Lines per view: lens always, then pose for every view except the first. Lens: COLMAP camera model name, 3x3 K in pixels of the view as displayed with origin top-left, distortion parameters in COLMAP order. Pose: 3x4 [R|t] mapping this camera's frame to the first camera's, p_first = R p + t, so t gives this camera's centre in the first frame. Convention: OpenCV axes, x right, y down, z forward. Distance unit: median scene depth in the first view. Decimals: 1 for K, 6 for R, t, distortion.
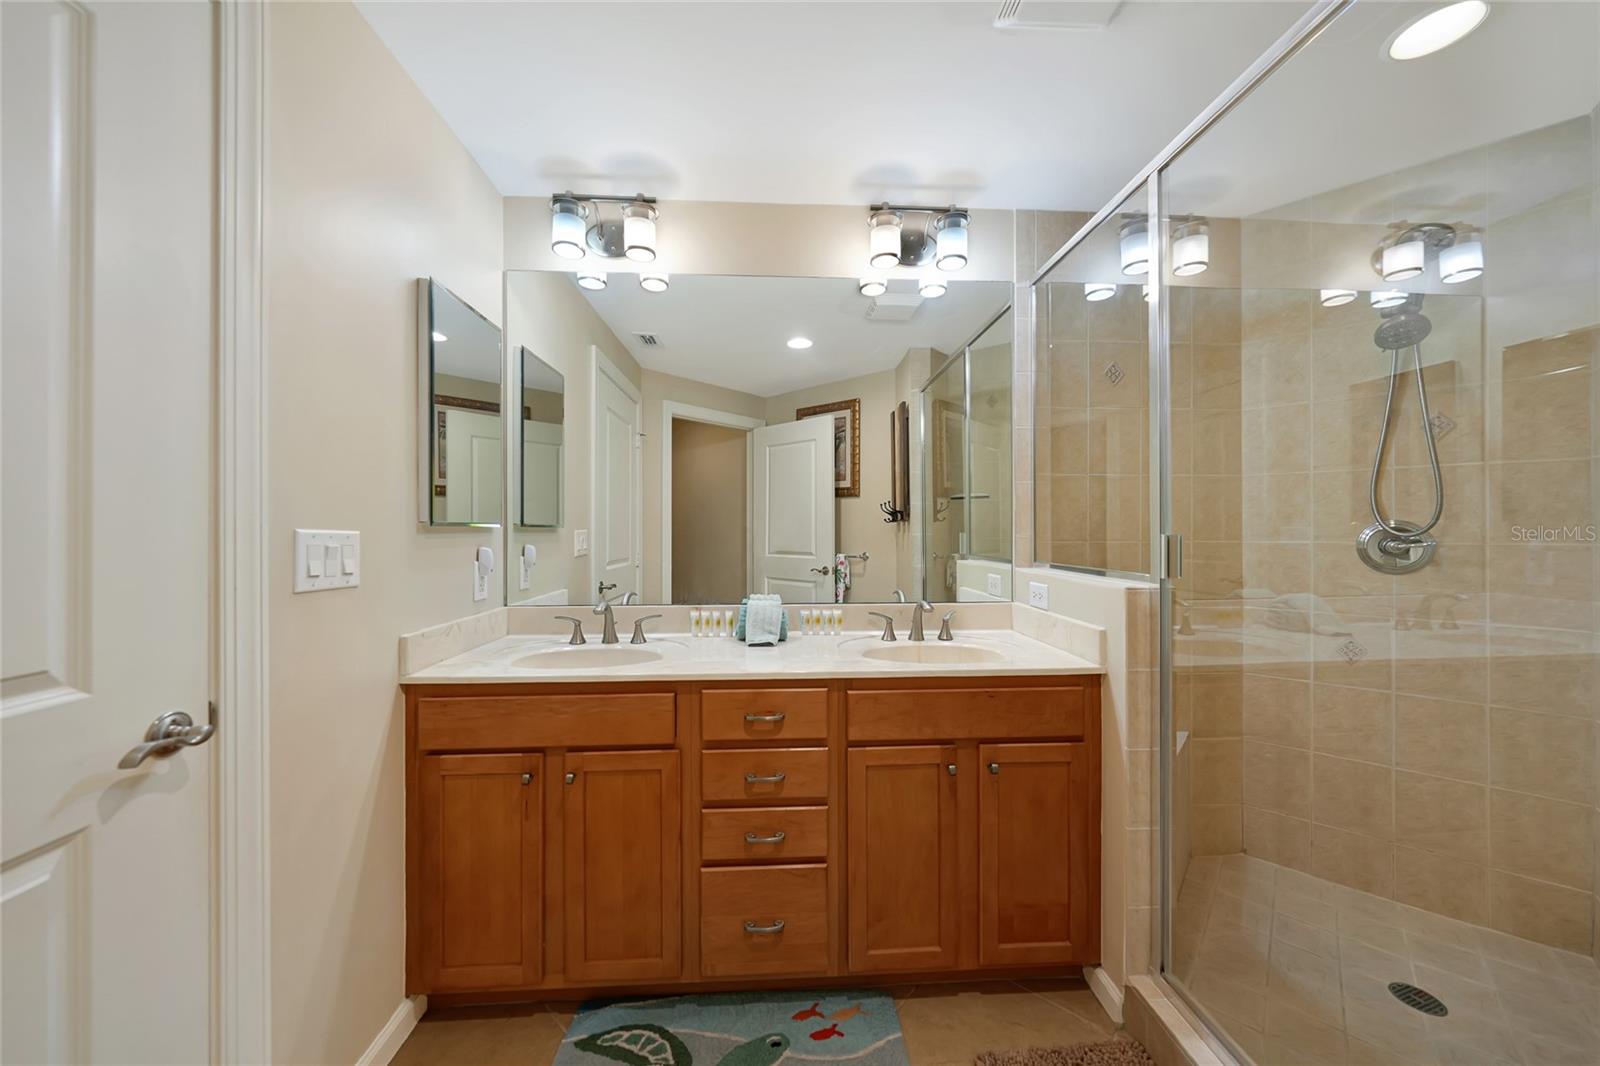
lens RADIAL K [[562.1, 0, 812.4], [0, 562.1, 528.7], [0, 0, 1]] dist [-0.004285, 0.001346]
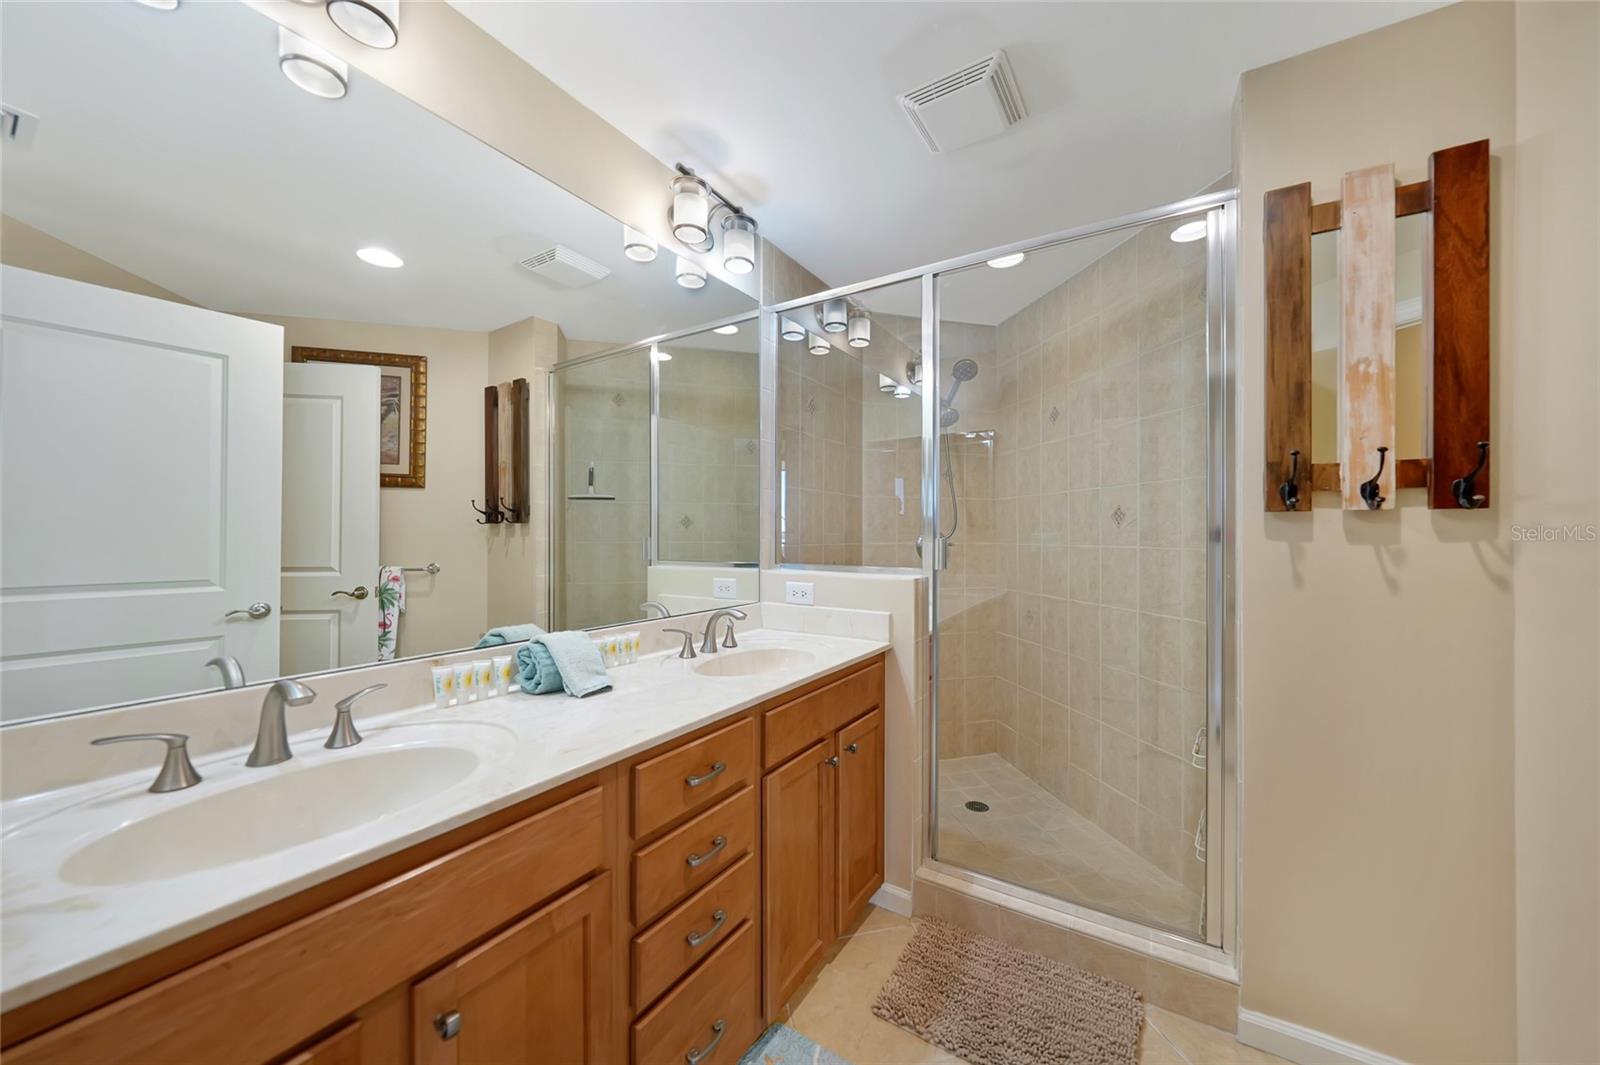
lens RADIAL K [[562.1, 0, 805.6], [0, 562.1, 531.4], [0, 0, 1]] dist [-0.004285, 0.001346]
pose [[0.570481, 0.008488, 0.821267, -0.483589], [-0.006182, 0.999963, -0.006040, 0.001787], [-0.821287, -0.001631, 0.570512, 0.329174]]
